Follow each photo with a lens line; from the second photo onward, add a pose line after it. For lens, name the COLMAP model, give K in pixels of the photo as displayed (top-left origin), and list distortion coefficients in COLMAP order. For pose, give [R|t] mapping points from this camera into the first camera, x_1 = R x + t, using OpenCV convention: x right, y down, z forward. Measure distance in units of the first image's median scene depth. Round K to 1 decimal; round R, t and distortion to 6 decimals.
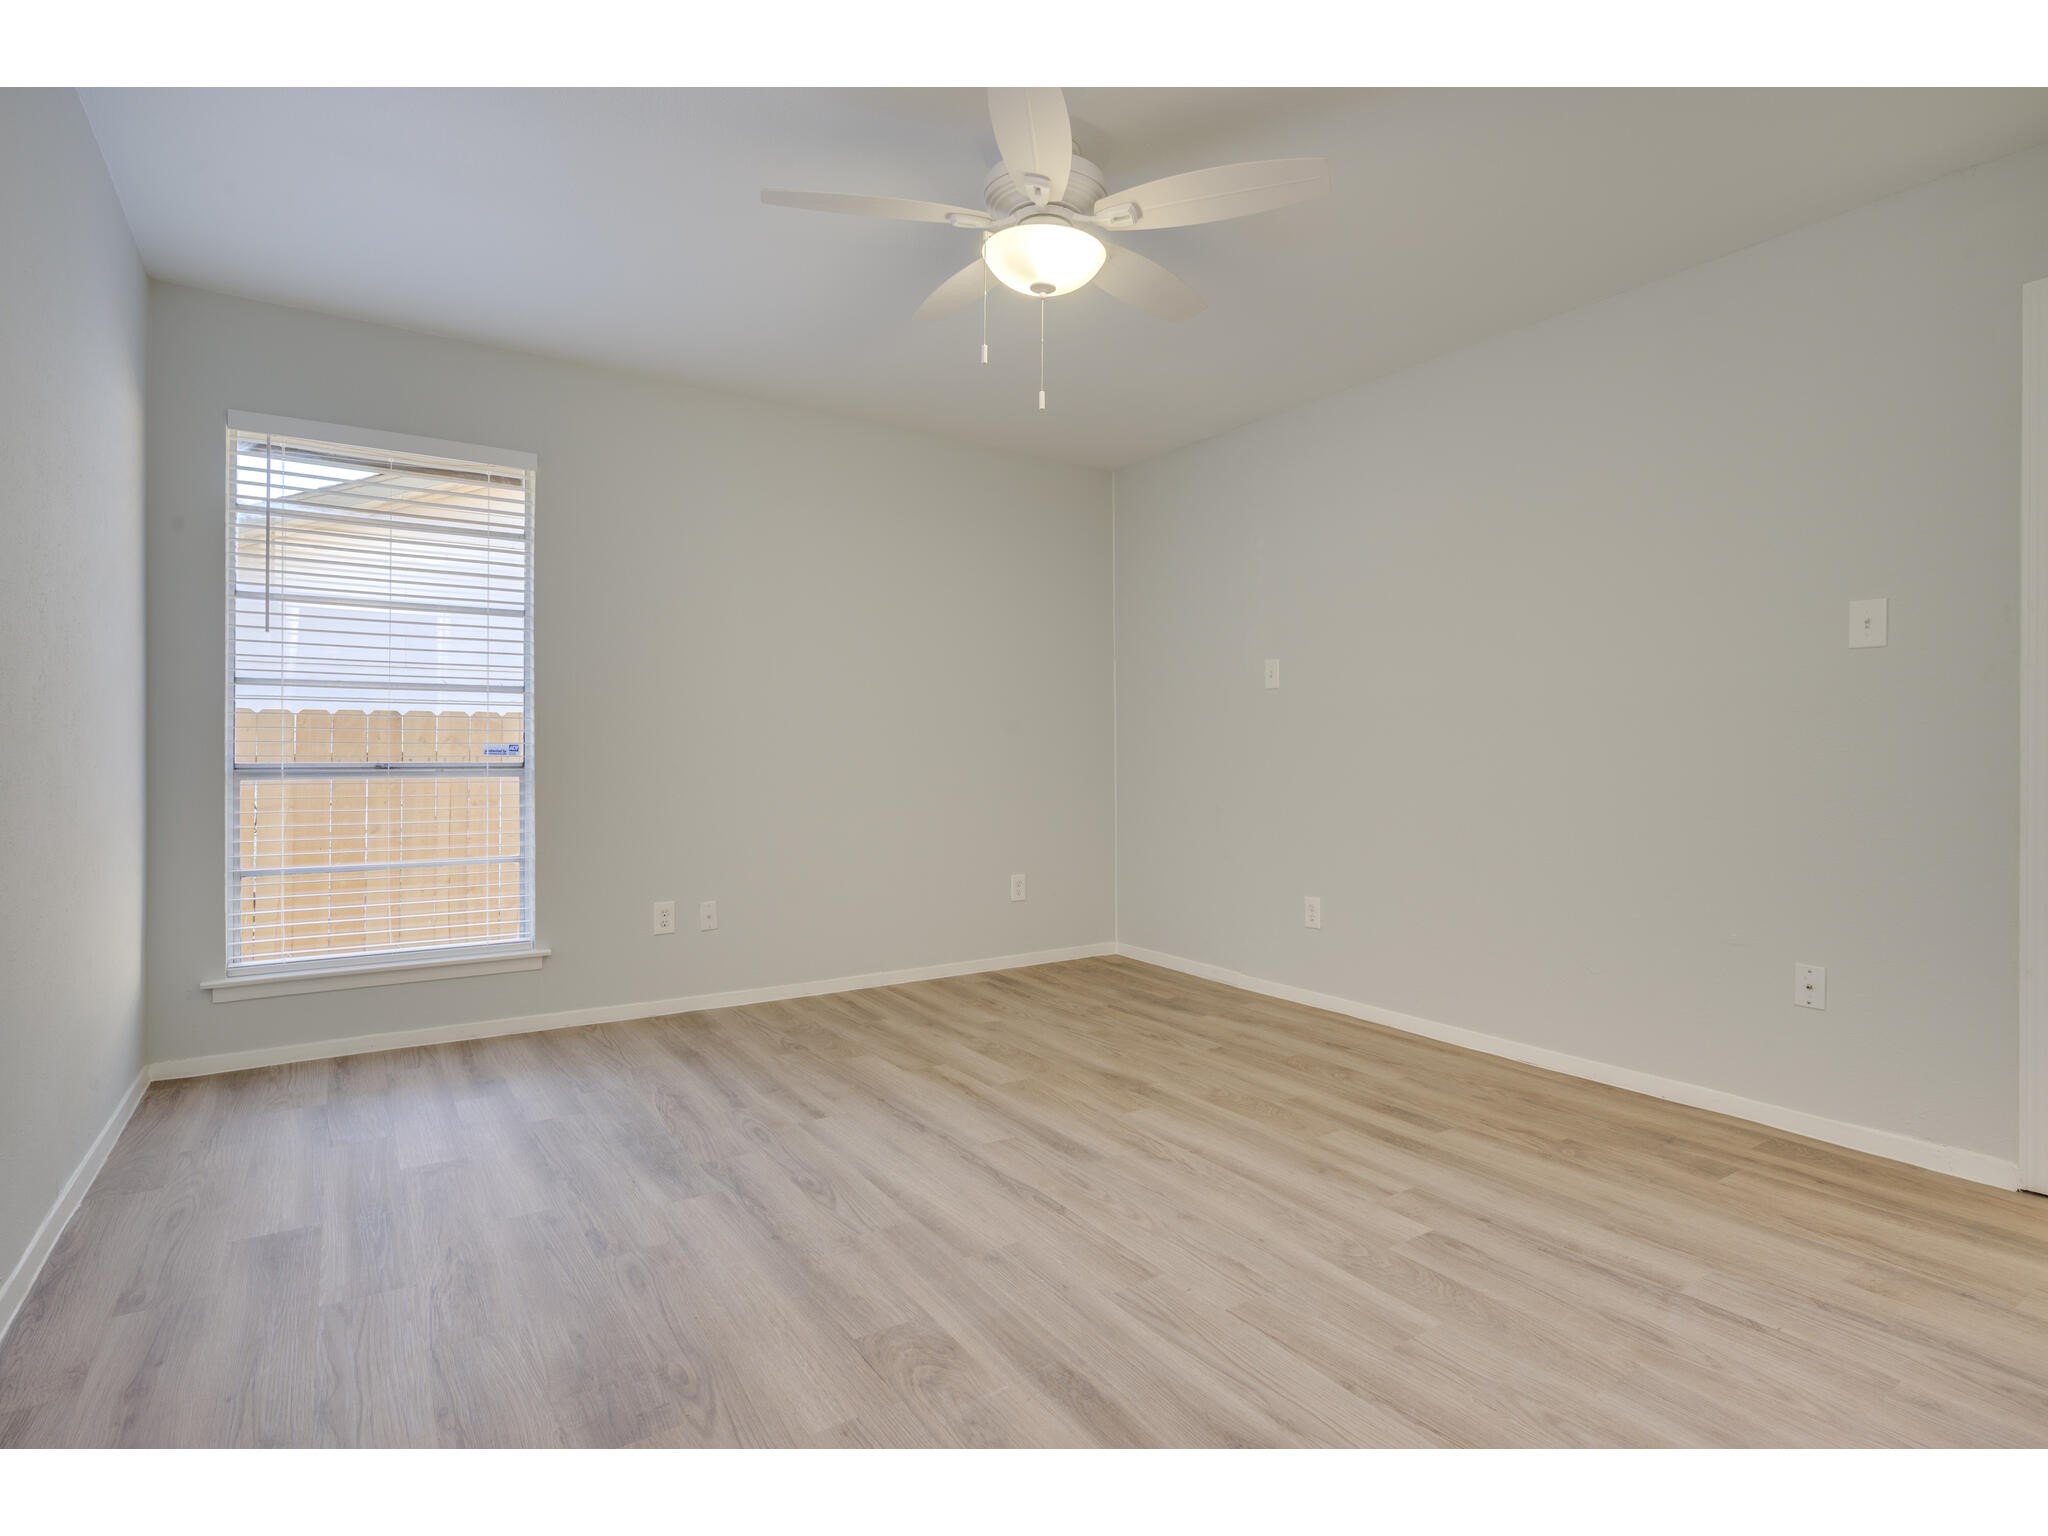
lens RADIAL K [[1024.6, 0, 1017.2], [0, 1024.6, 765.1], [0, 0, 1]] dist [-0.000978, -0.000452]
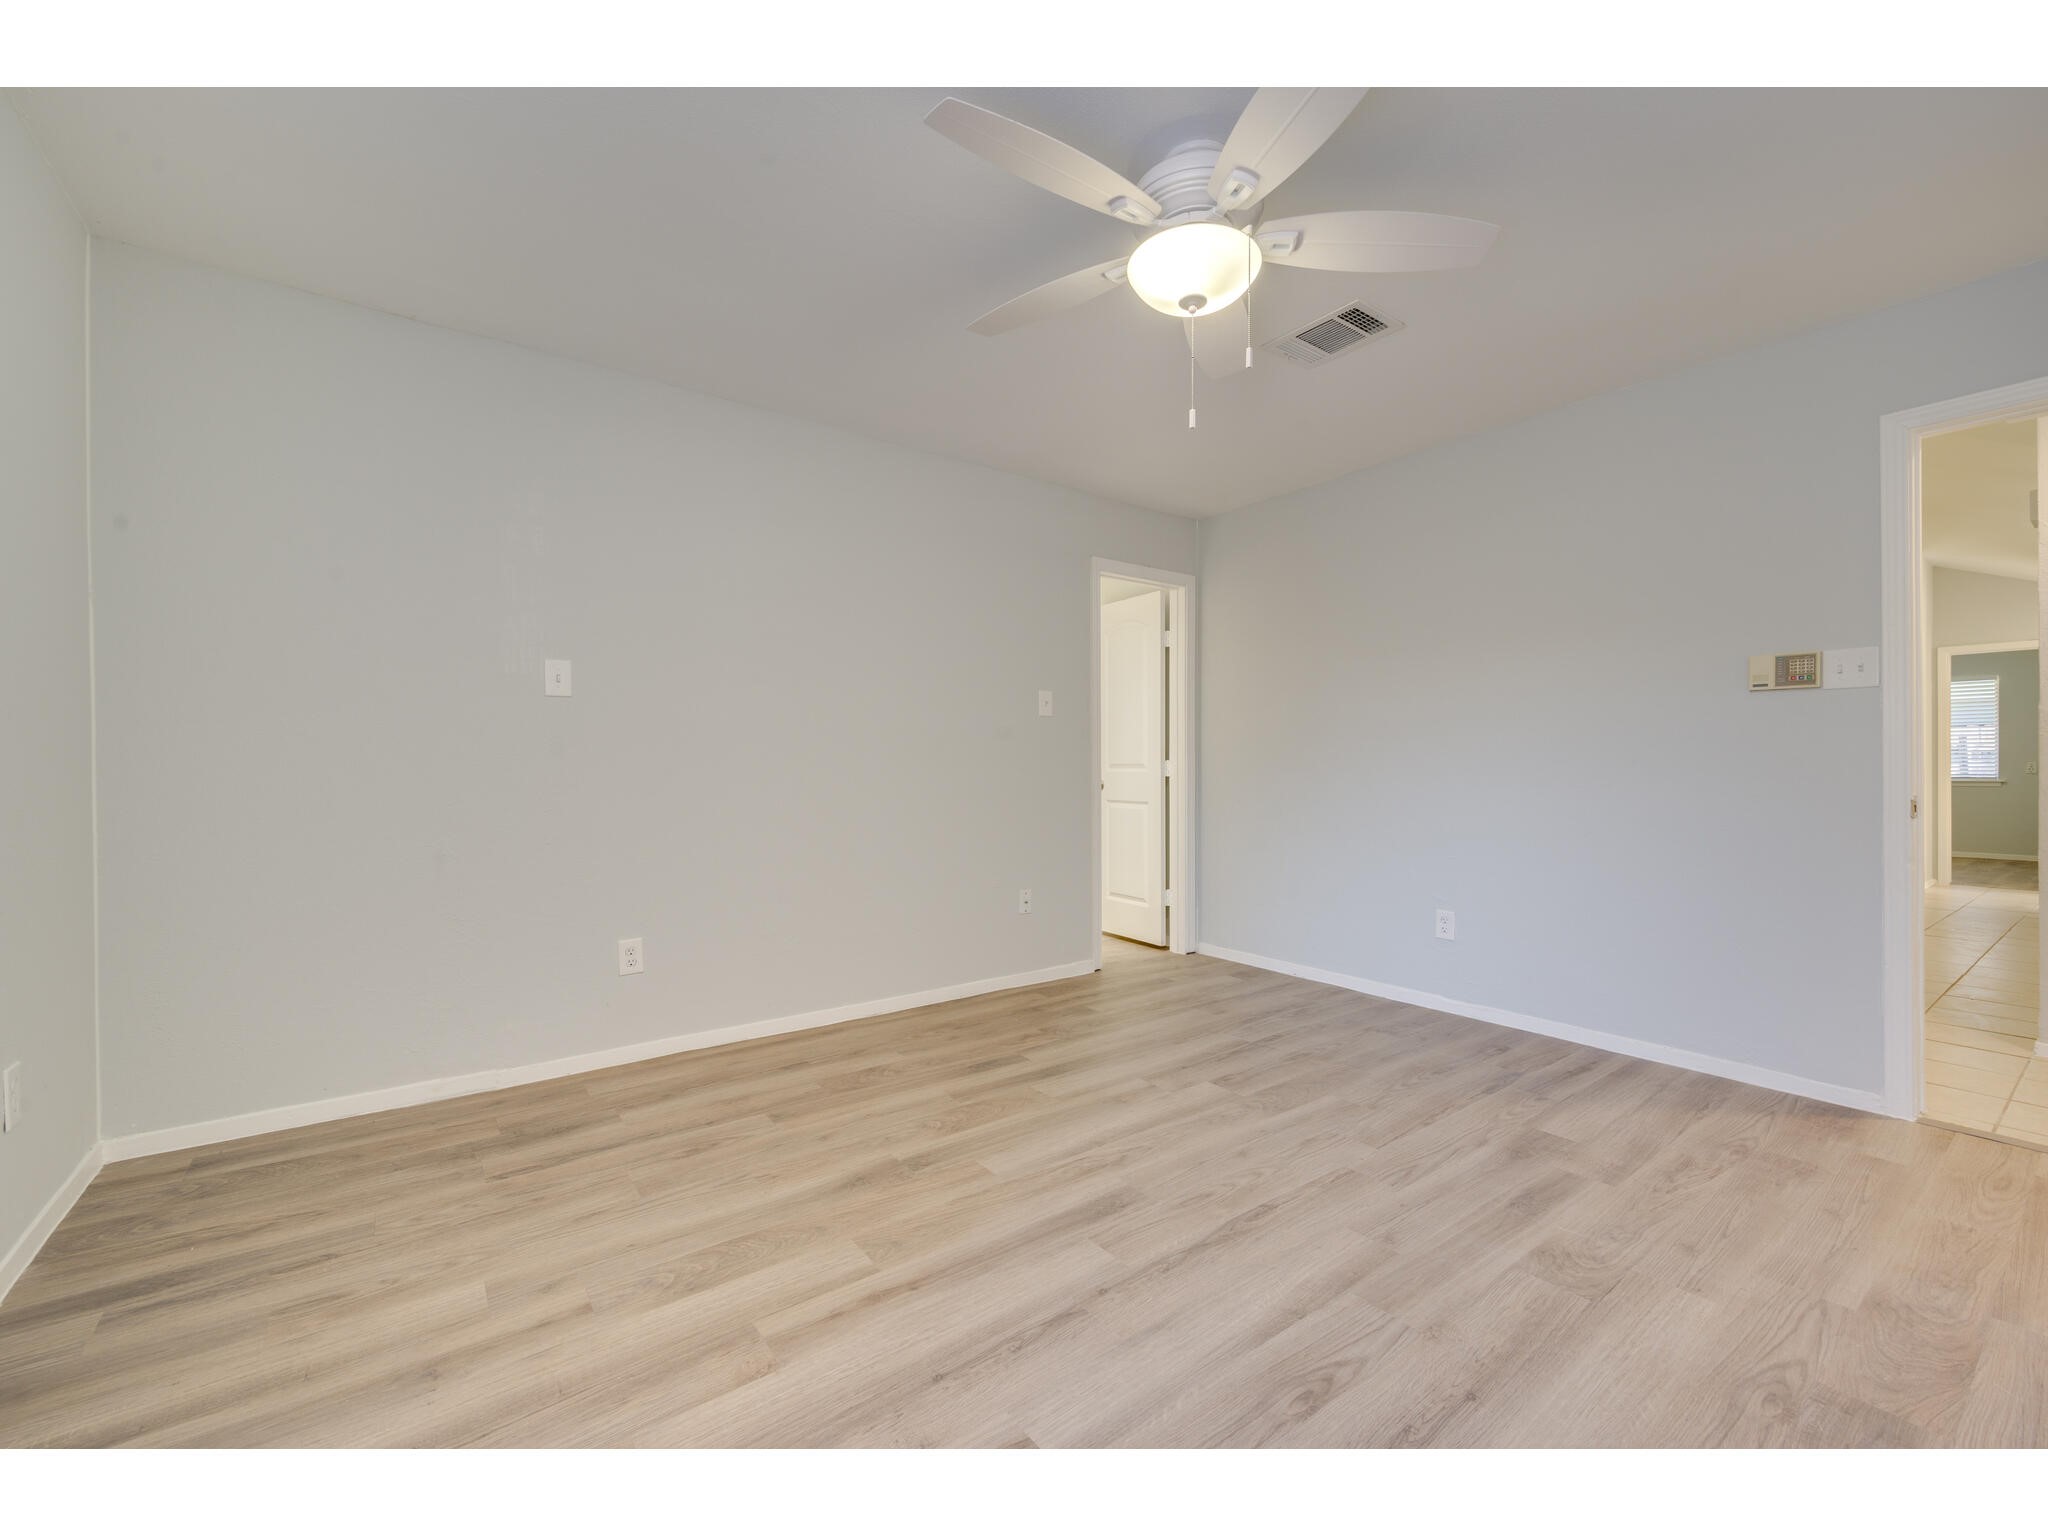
lens RADIAL K [[816.7, 0, 1031.2], [0, 816.7, 763.8], [0, 0, 1]] dist [-0.000835, 0.000071]
pose [[-0.042740, -0.004074, 0.999078, -0.676906], [0.011186, 0.999927, 0.004556, -0.033303], [-0.999024, 0.011370, -0.042692, 1.077771]]
